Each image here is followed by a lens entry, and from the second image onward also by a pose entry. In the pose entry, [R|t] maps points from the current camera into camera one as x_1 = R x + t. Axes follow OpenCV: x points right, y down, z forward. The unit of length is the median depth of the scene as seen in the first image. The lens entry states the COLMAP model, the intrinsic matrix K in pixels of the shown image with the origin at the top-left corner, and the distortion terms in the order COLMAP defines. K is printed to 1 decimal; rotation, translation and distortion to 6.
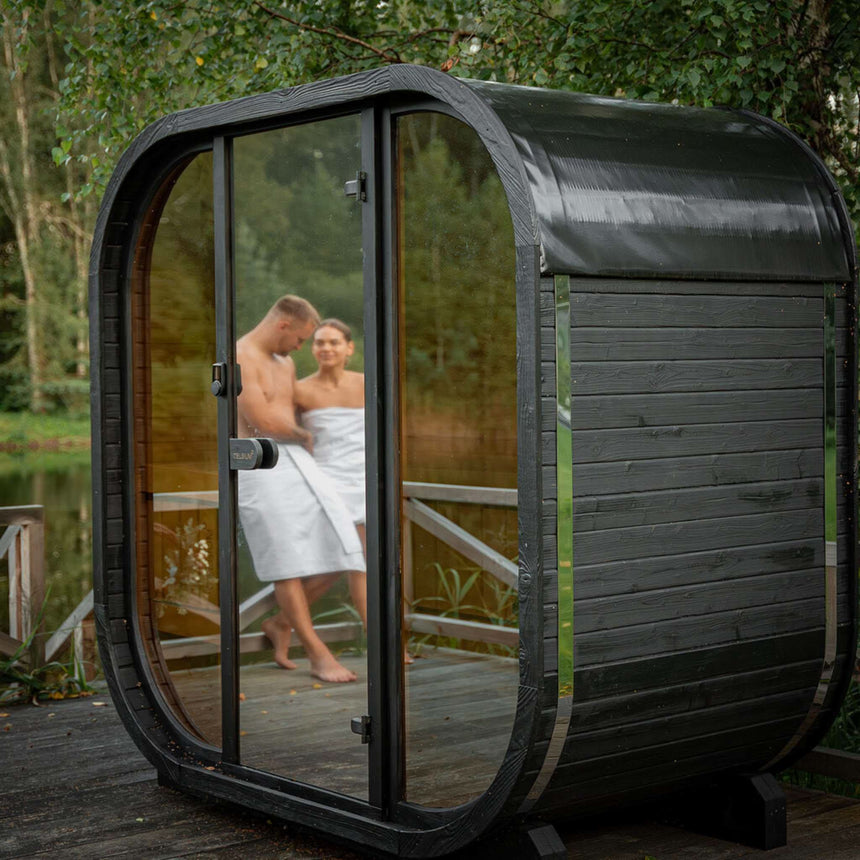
lens RADIAL K [[2055.2, 0, 430.0], [0, 2055.2, 430.0], [0, 0, 1]] dist [-0.476525, 0.781337]
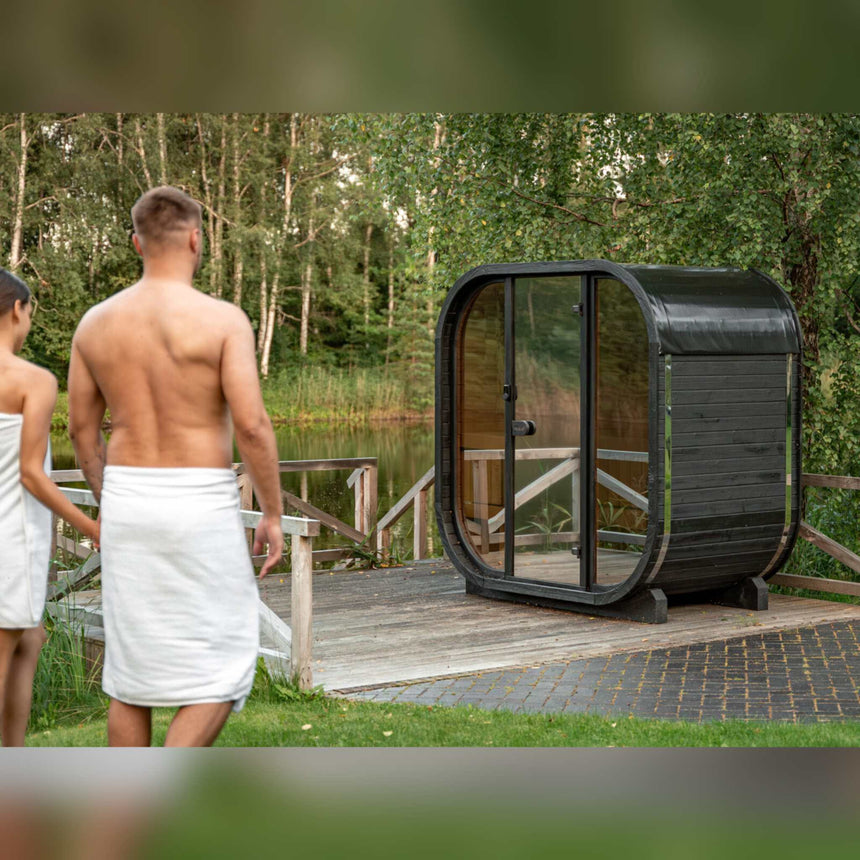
lens RADIAL K [[2055.2, 0, 430.0], [0, 2055.2, 430.0], [0, 0, 1]] dist [-0.476525, 0.781337]
pose [[0.997983, 0.012683, -0.062194, -0.056256], [-0.012168, 0.999889, 0.008646, -0.003992], [0.062297, -0.007872, 0.998027, -1.242772]]
